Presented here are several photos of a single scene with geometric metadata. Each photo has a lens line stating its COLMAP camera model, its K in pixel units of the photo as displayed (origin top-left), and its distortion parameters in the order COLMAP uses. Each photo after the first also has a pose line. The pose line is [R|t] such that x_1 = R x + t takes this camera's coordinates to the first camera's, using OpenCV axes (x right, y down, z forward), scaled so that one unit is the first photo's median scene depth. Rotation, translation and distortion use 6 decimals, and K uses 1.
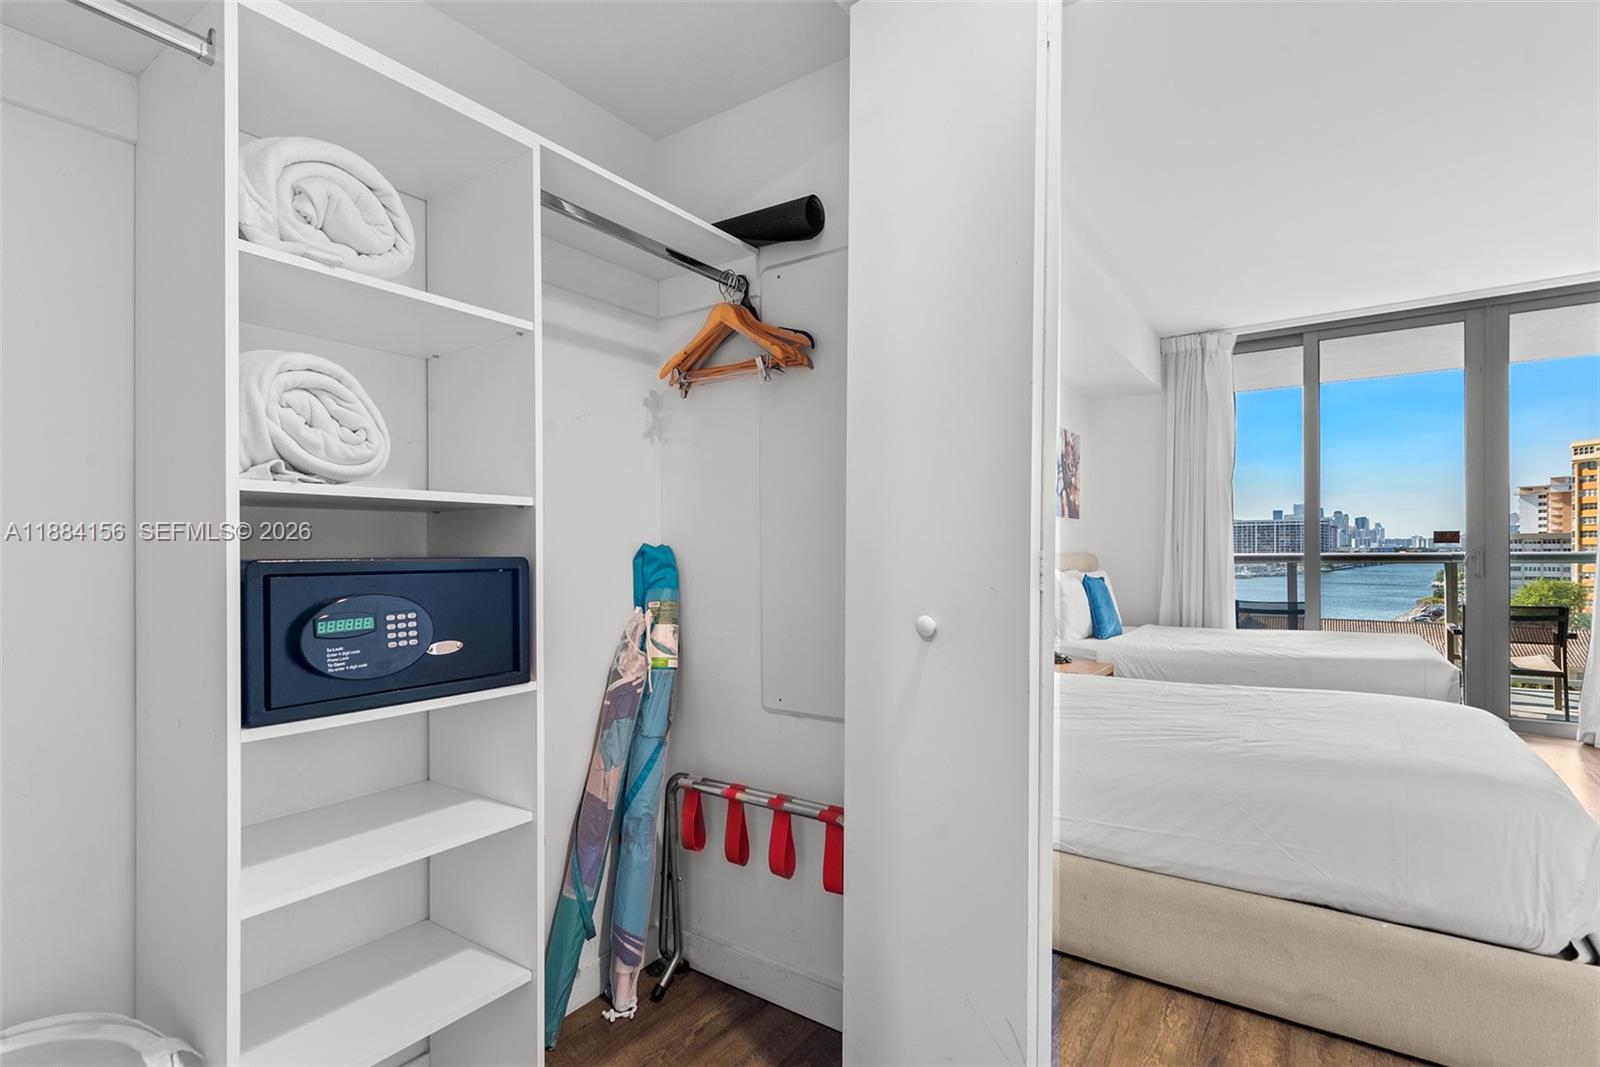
lens RADIAL K [[770.6, 0, 785.1], [0, 770.6, 552.8], [0, 0, 1]] dist [-0.004435, 0.000845]
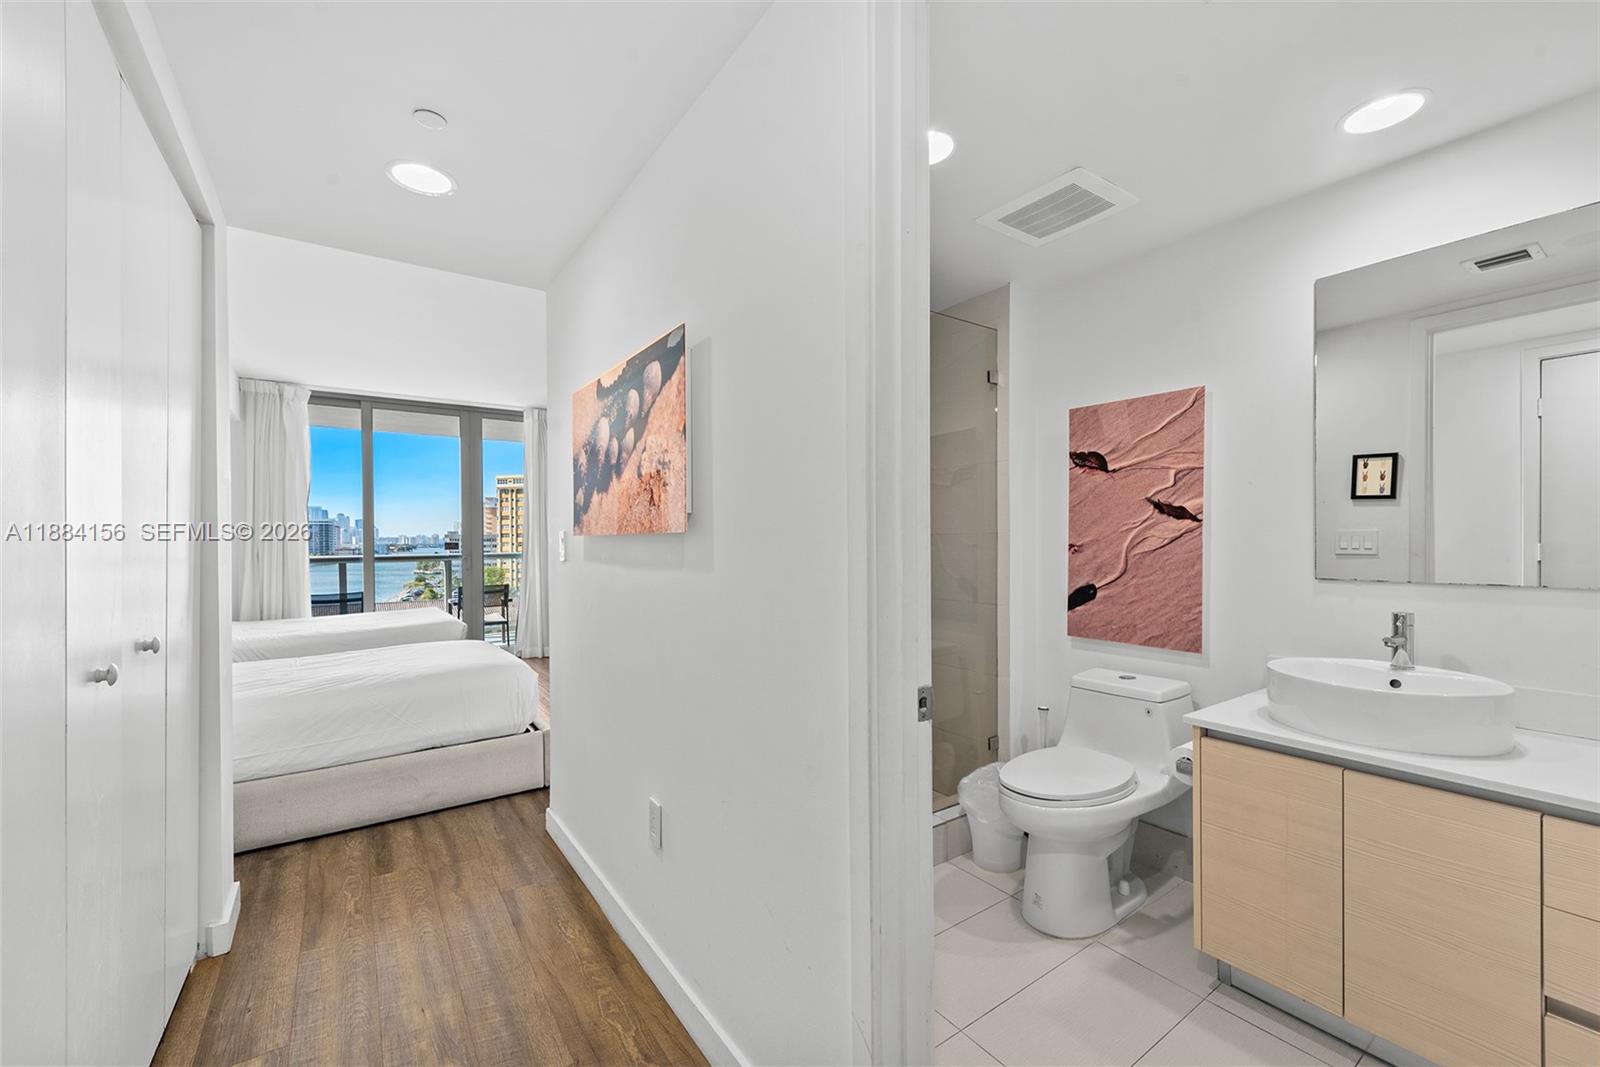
lens RADIAL K [[650.5, 0, 807.2], [0, 650.5, 543.1], [0, 0, 1]] dist [0.018353, 0.000065]
pose [[0.322625, -0.001002, 0.946526, -0.193976], [0.008856, 0.999959, -0.001960, -0.015886], [-0.946486, 0.009015, 0.322620, -0.150930]]
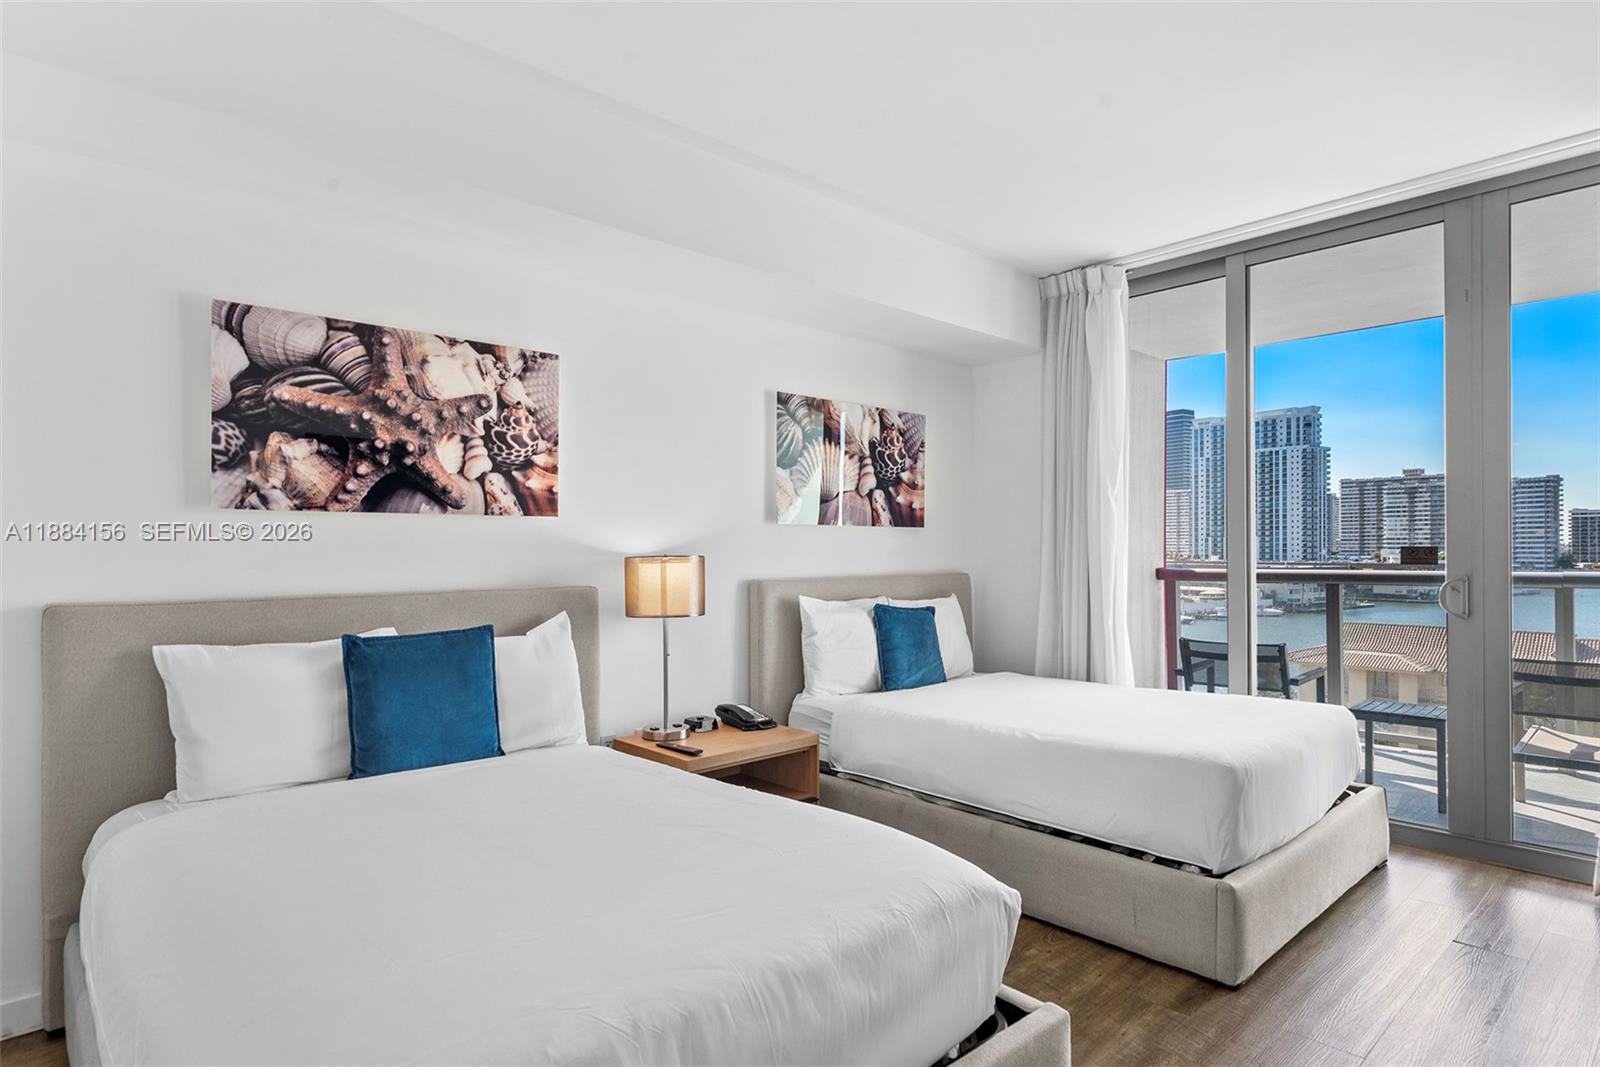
lens RADIAL K [[892.1, 0, 794.9], [0, 892.1, 533.9], [0, 0, 1]] dist [0.022320, -0.002512]
pose [[0.981959, -0.004362, -0.189046, 0.436528], [0.000230, 0.999761, -0.021875, -0.019531], [0.189096, 0.021437, 0.981725, 0.137664]]
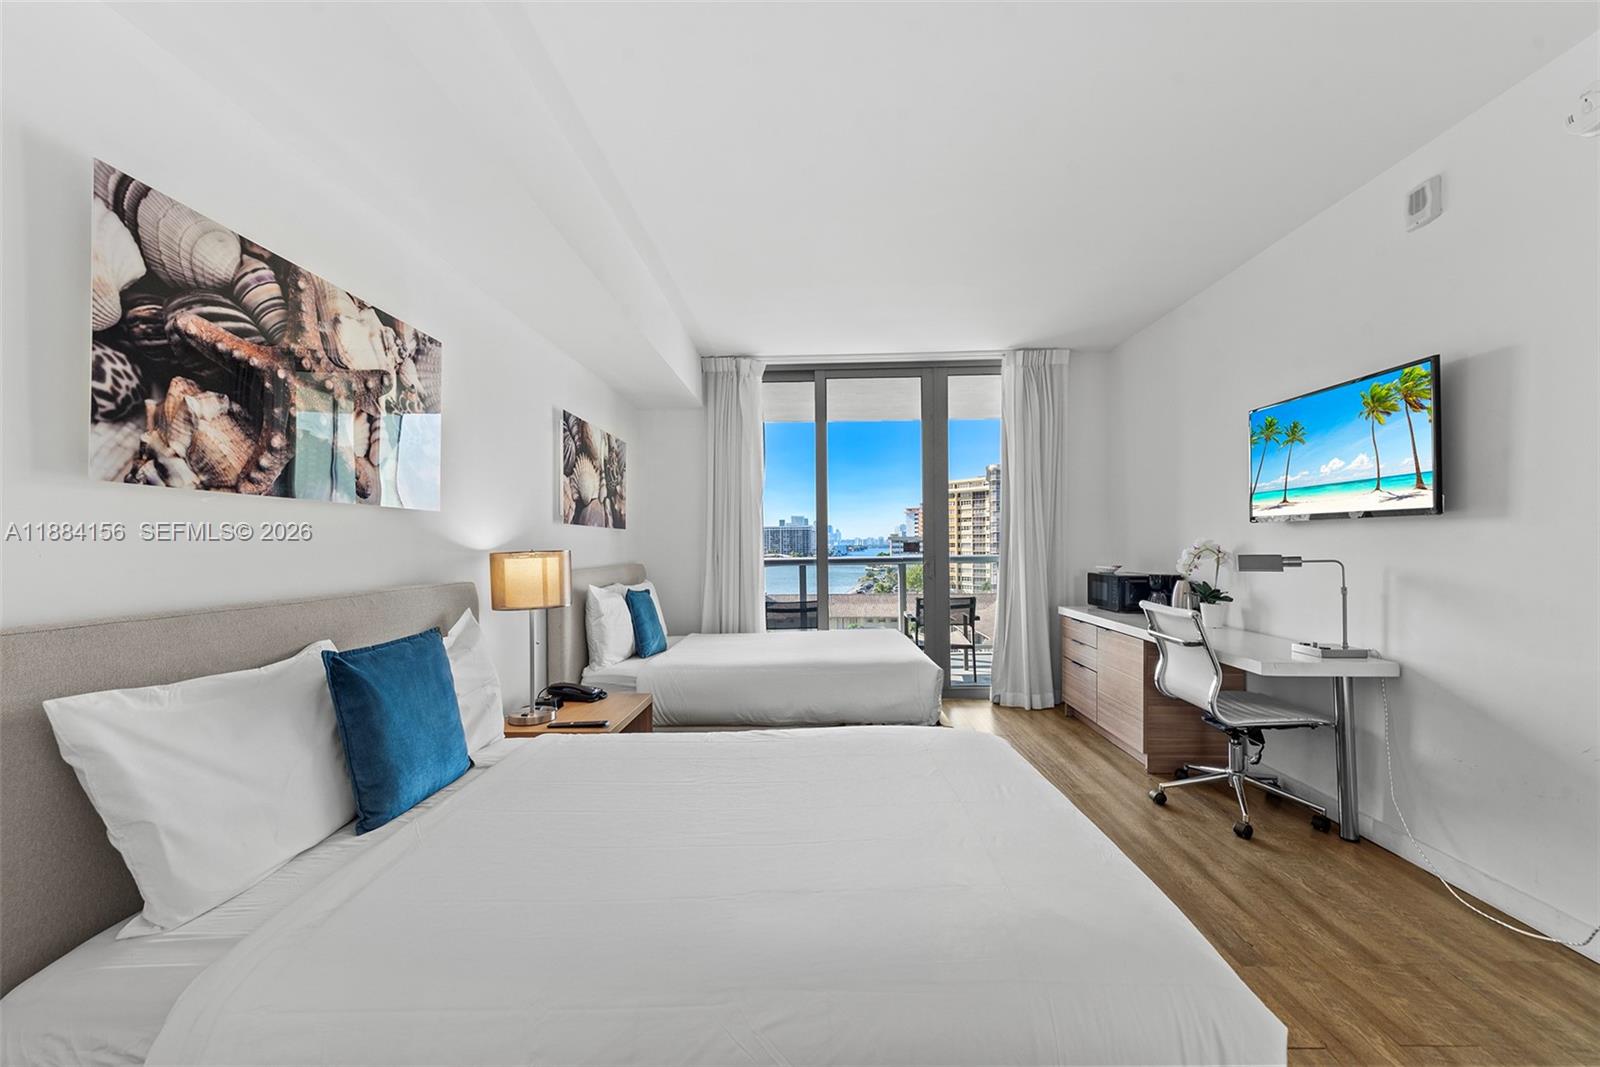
lens RADIAL K [[631.1, 0, 803.6], [0, 631.1, 537.9], [0, 0, 1]] dist [-0.001145, -0.000377]
pose [[0.823192, 0.002502, 0.567758, 0.121062], [0.008857, 0.999812, -0.017247, -0.017634], [-0.567694, 0.019226, 0.823015, 0.230917]]
